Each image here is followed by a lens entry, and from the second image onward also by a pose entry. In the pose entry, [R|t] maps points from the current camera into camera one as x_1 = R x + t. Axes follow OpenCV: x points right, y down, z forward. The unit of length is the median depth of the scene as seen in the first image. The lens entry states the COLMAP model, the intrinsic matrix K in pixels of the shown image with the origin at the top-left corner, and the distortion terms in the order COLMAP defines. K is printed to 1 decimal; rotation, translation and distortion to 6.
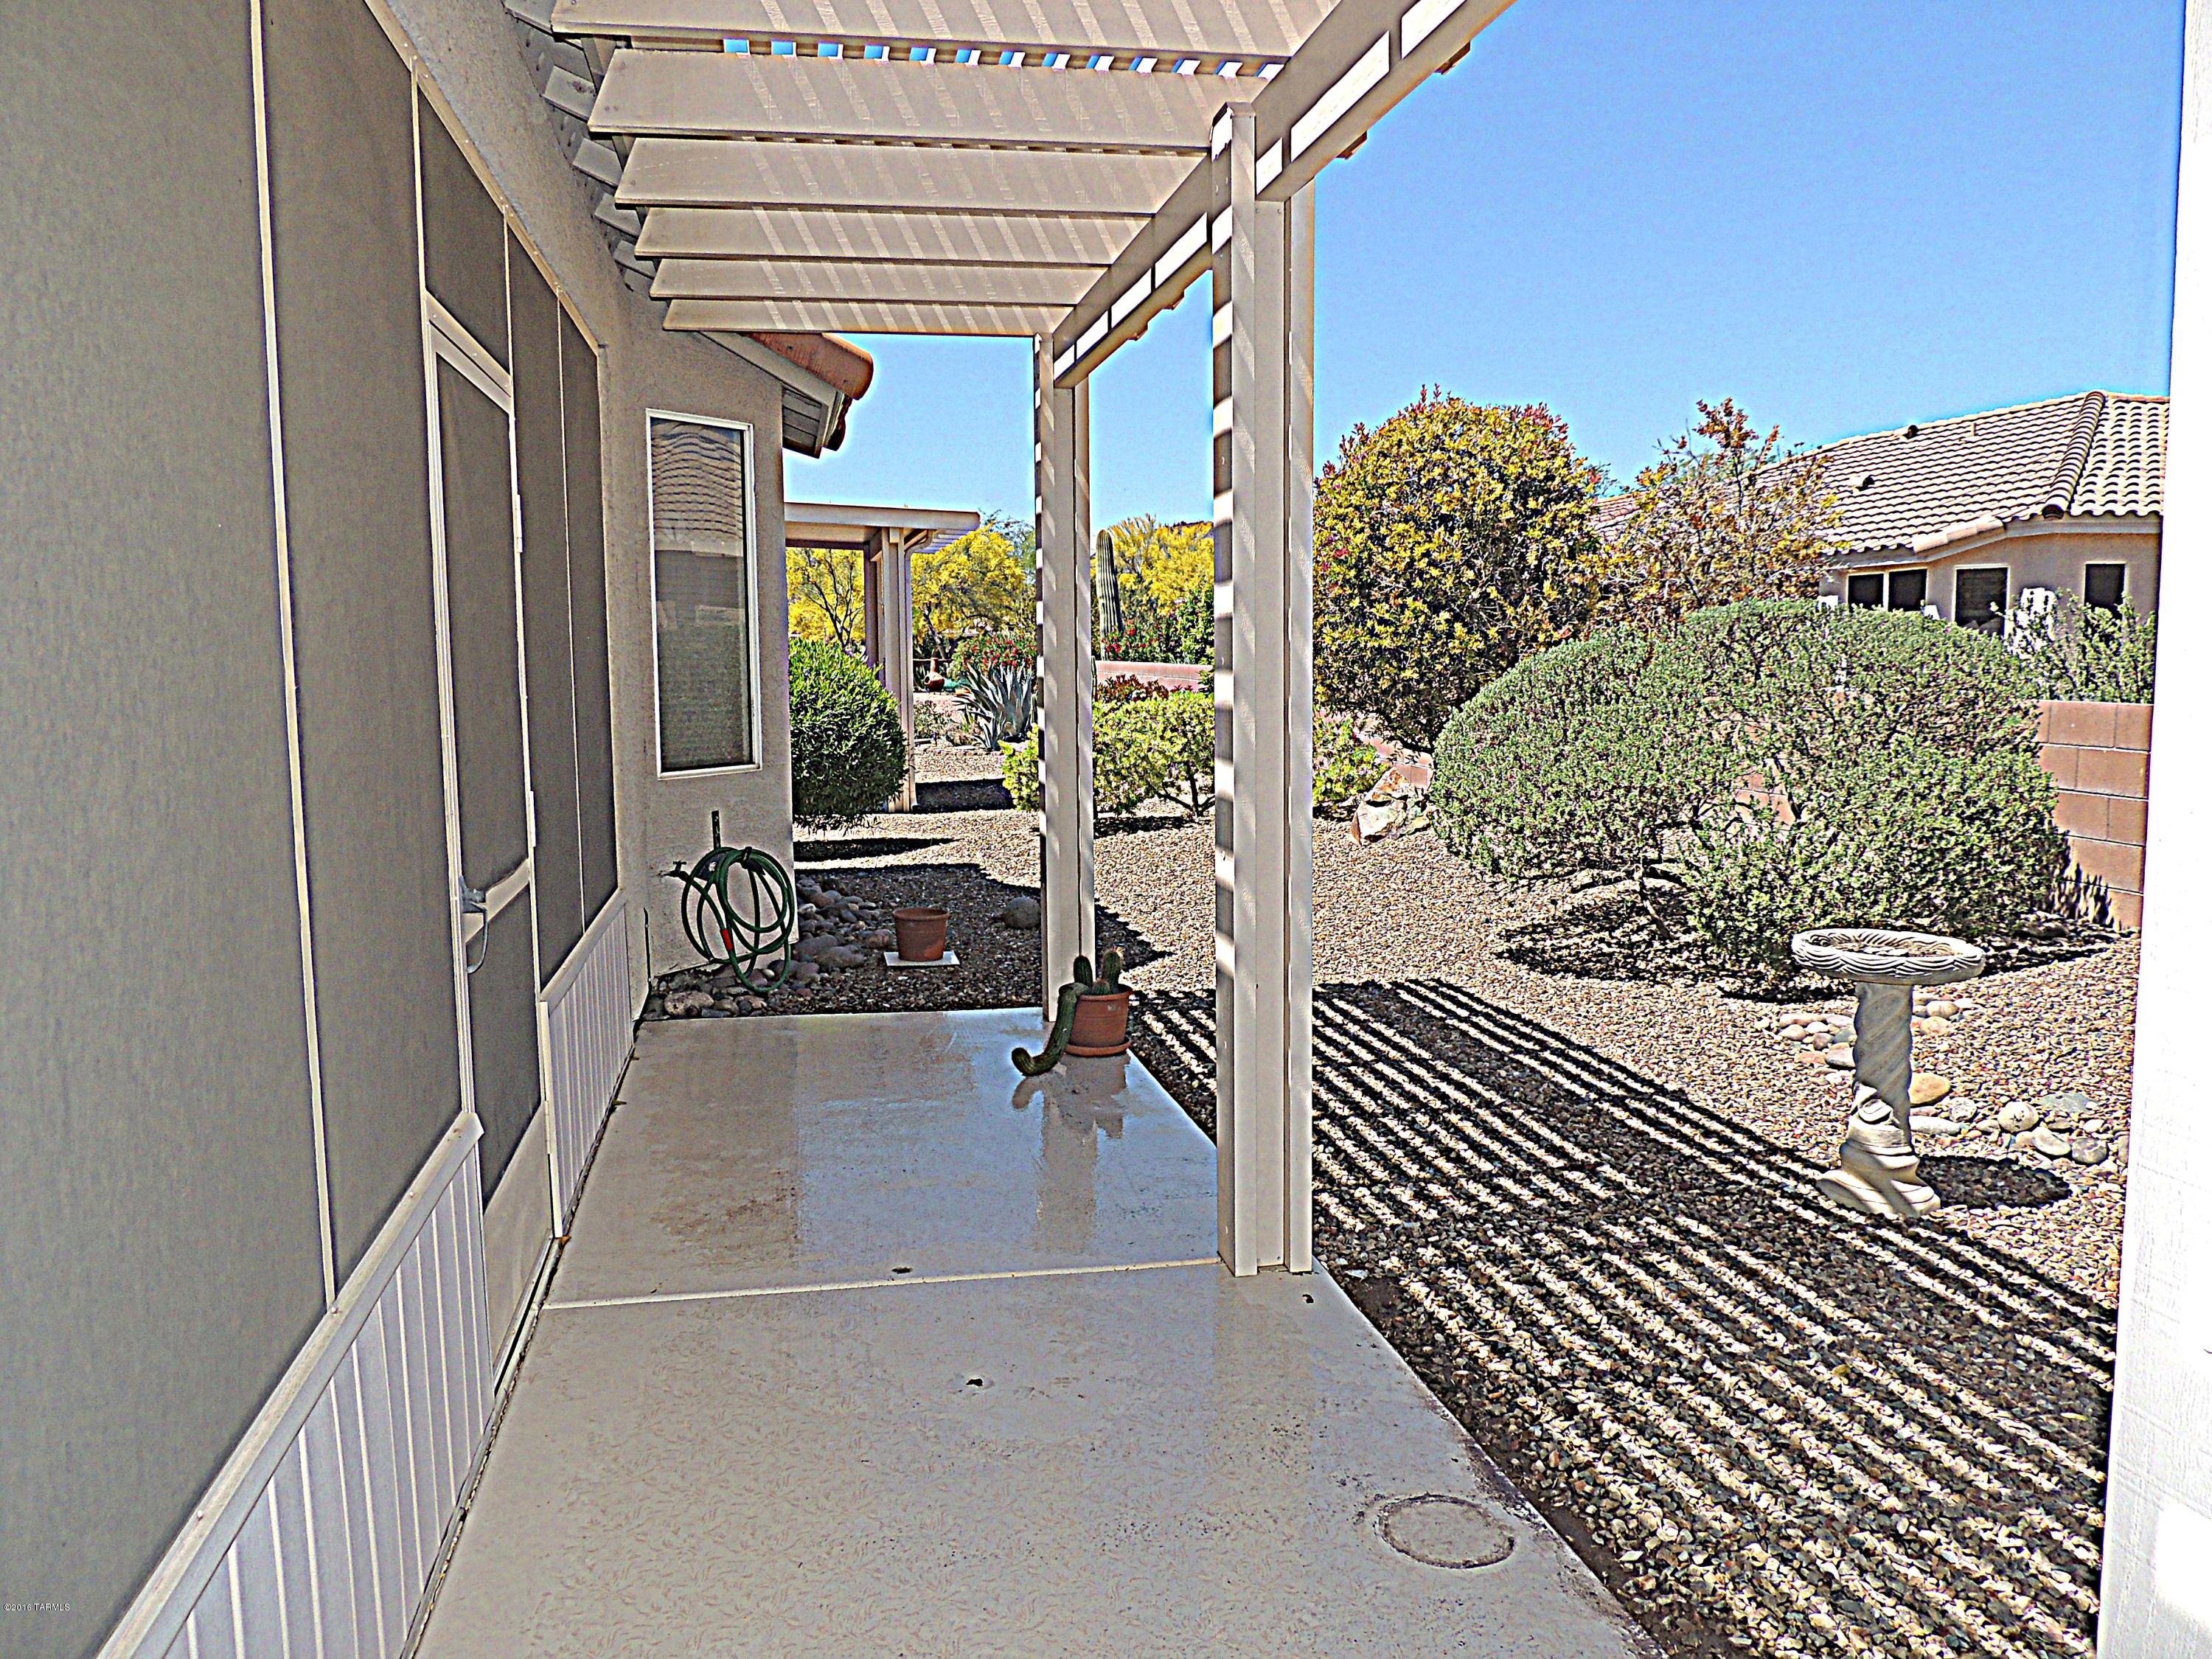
lens RADIAL K [[1606.5, 0, 1114.1], [0, 1606.5, 835.4], [0, 0, 1]] dist [-0.003075, 0.002059]
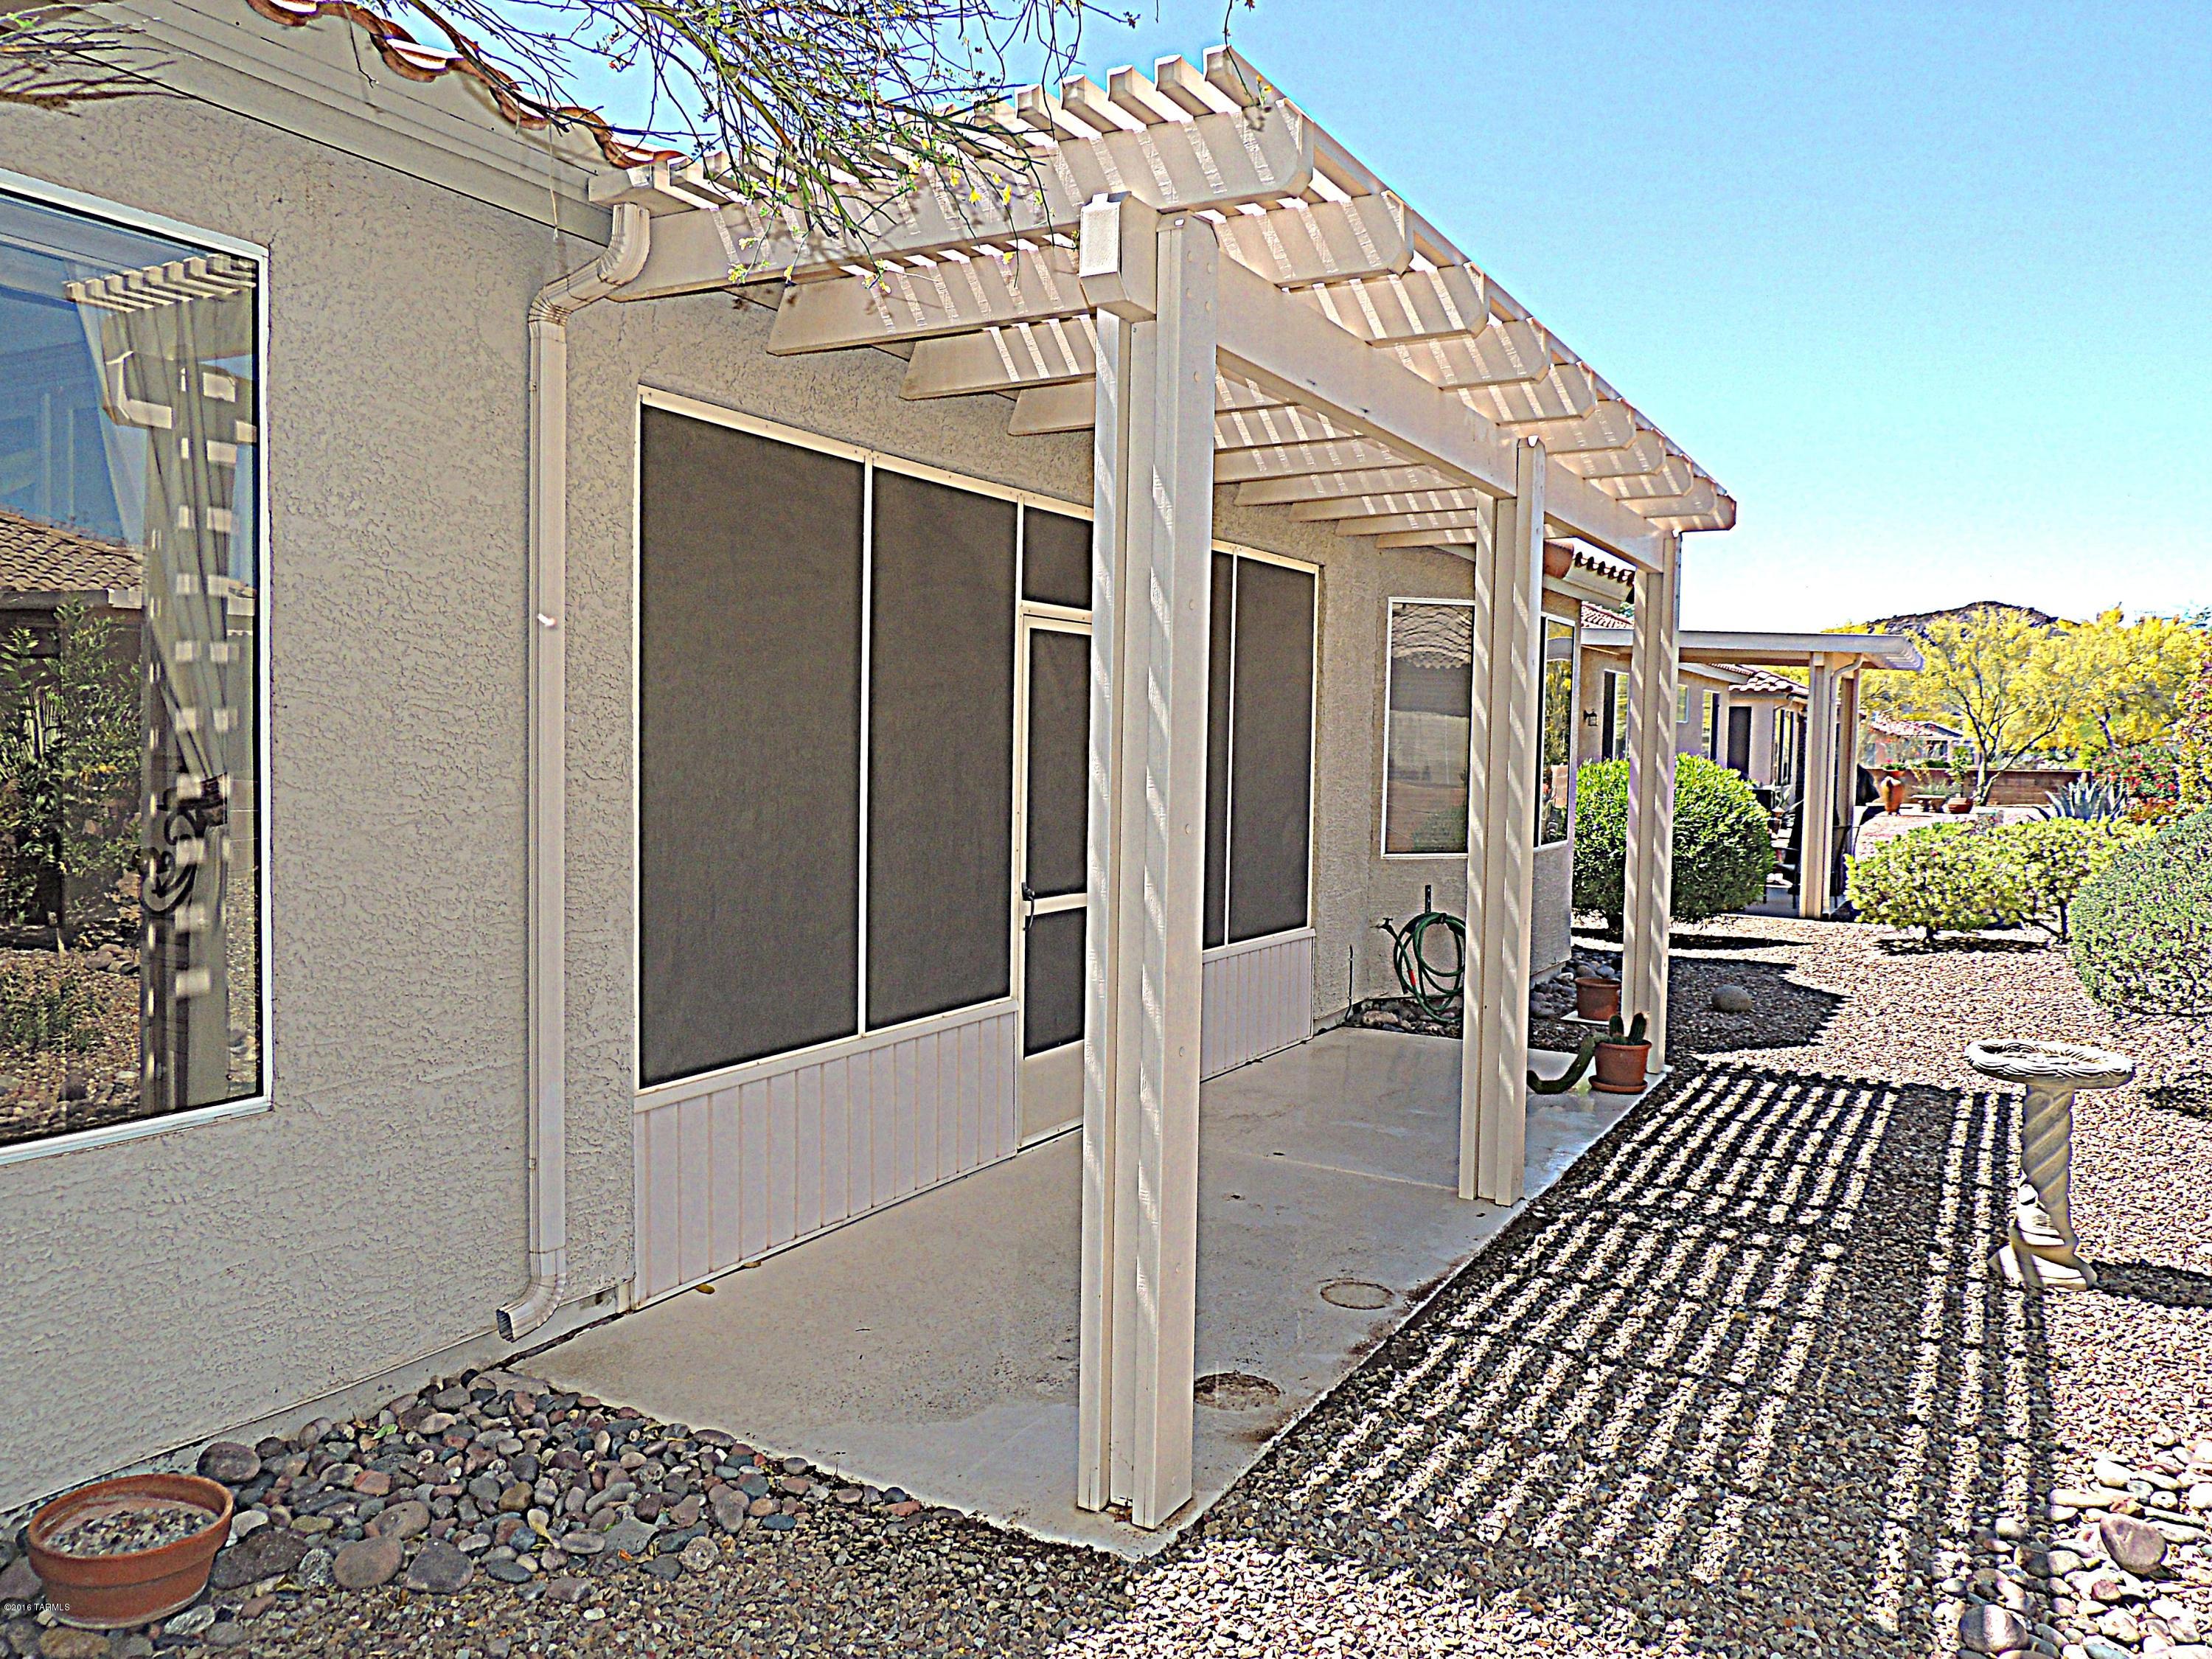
lens RADIAL K [[1606.5, 0, 1114.1], [0, 1606.5, 835.4], [0, 0, 1]] dist [-0.003075, 0.002059]
pose [[0.750340, 0.054013, -0.658842, 0.706186], [-0.093901, 0.995259, -0.025349, 0.003812], [0.654349, 0.080887, 0.751854, -0.324992]]
